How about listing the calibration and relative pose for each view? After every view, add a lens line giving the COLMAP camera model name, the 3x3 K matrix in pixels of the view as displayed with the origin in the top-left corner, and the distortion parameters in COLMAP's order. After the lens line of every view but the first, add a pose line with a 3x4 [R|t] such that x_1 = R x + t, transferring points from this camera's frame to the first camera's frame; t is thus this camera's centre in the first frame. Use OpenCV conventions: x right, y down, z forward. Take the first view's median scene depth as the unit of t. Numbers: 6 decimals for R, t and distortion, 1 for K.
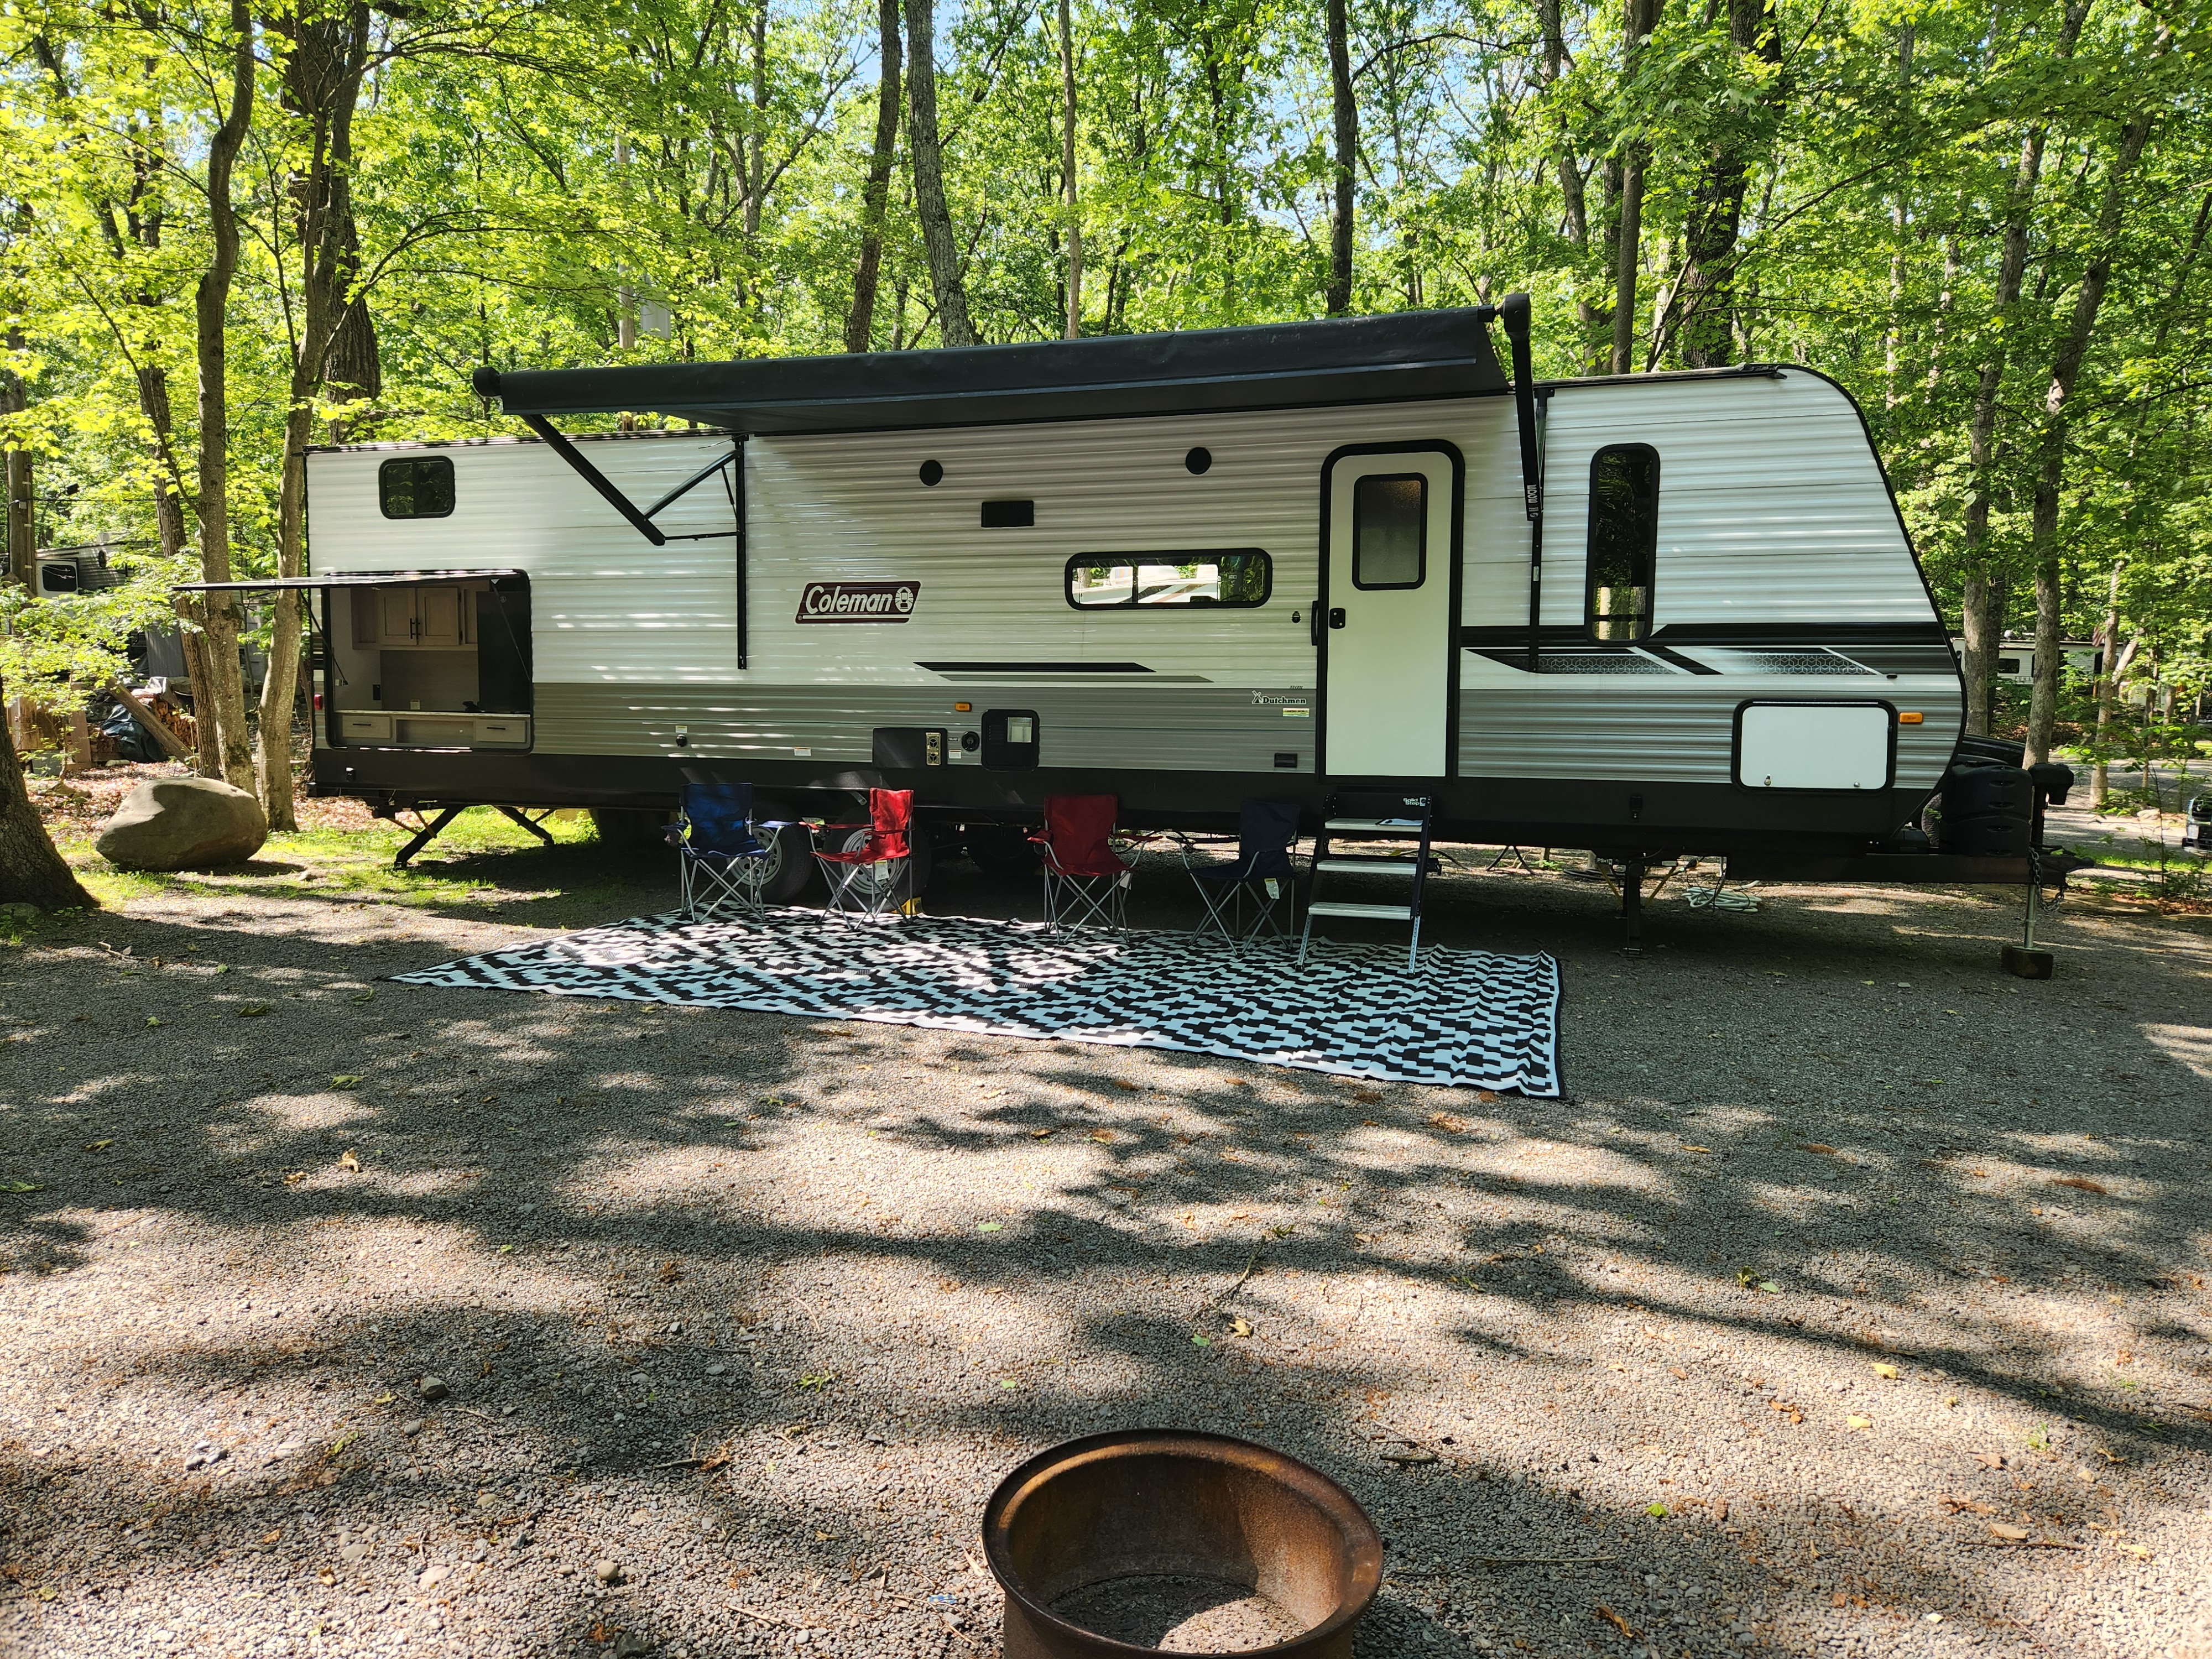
lens RADIAL K [[1503.6, 0, 1101.0], [0, 1503.6, 836.6], [0, 0, 1]] dist [0.054925, -0.007495]
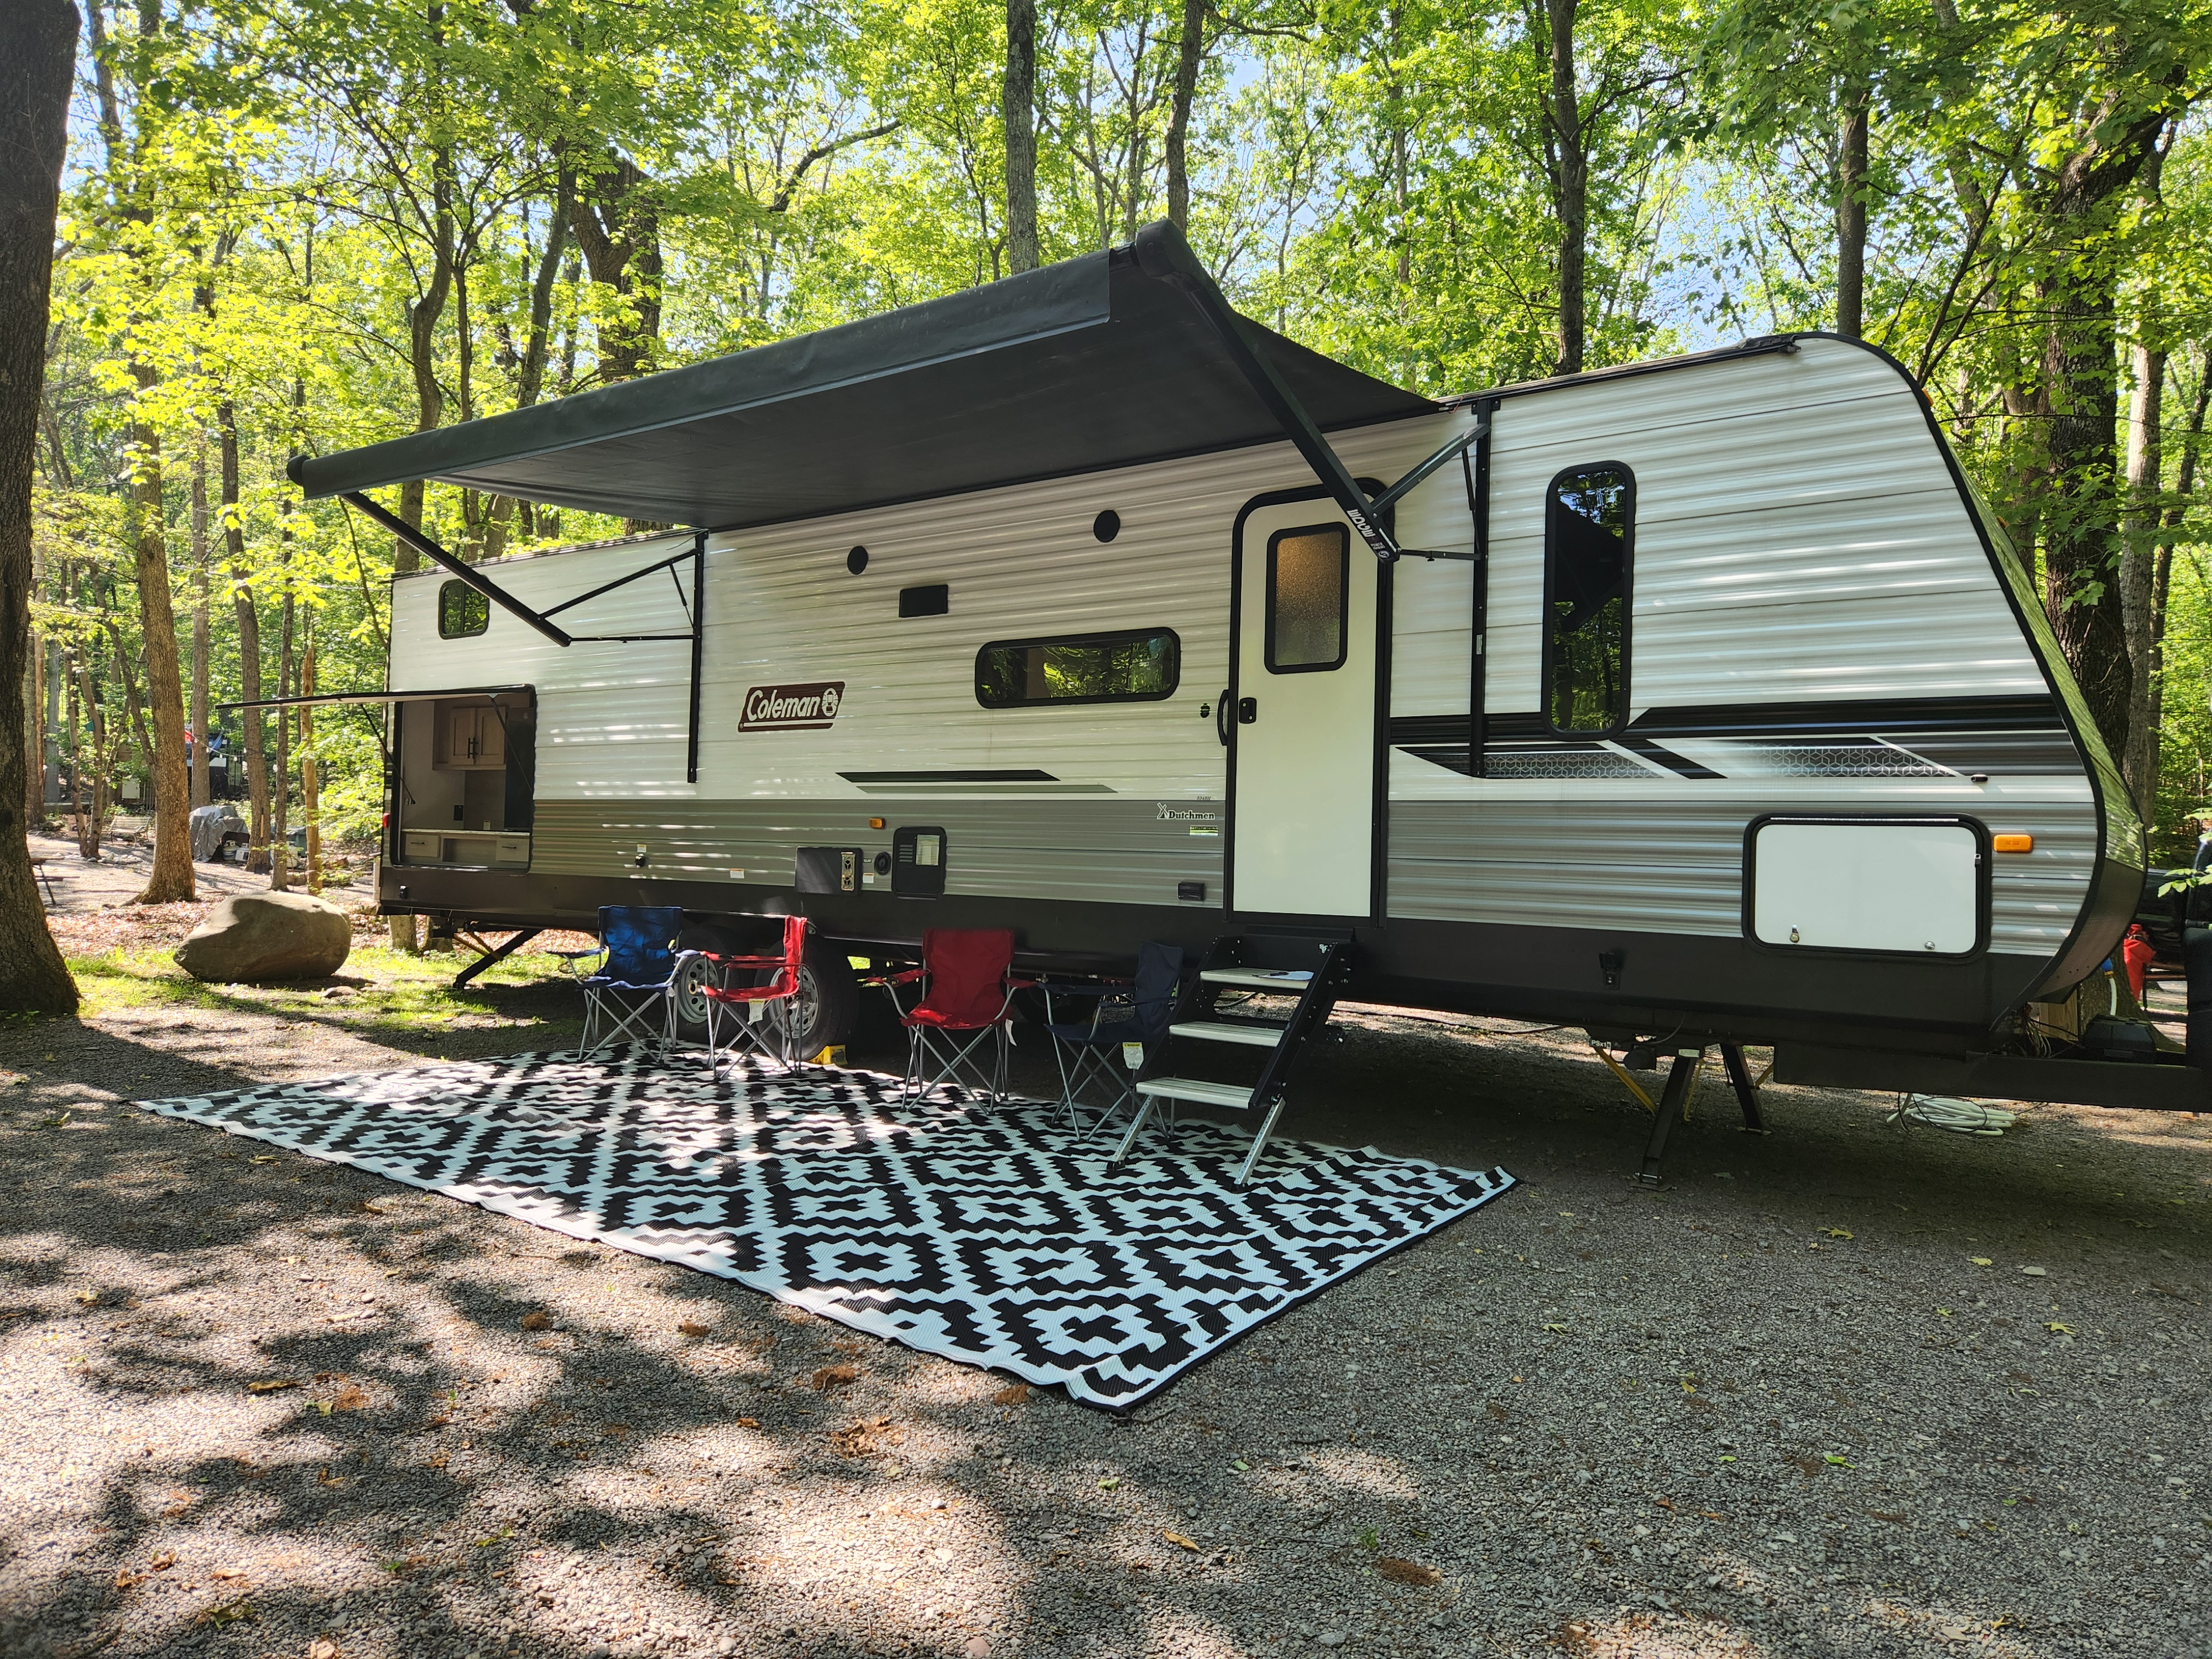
lens RADIAL K [[1503.6, 0, 1110.9], [0, 1503.6, 825.2], [0, 0, 1]] dist [0.054925, -0.007495]
pose [[0.951063, 0.009365, -0.308855, 0.333267], [-0.042933, 0.993850, -0.102069, -0.003377], [0.306000, 0.110334, 0.945616, 0.250271]]
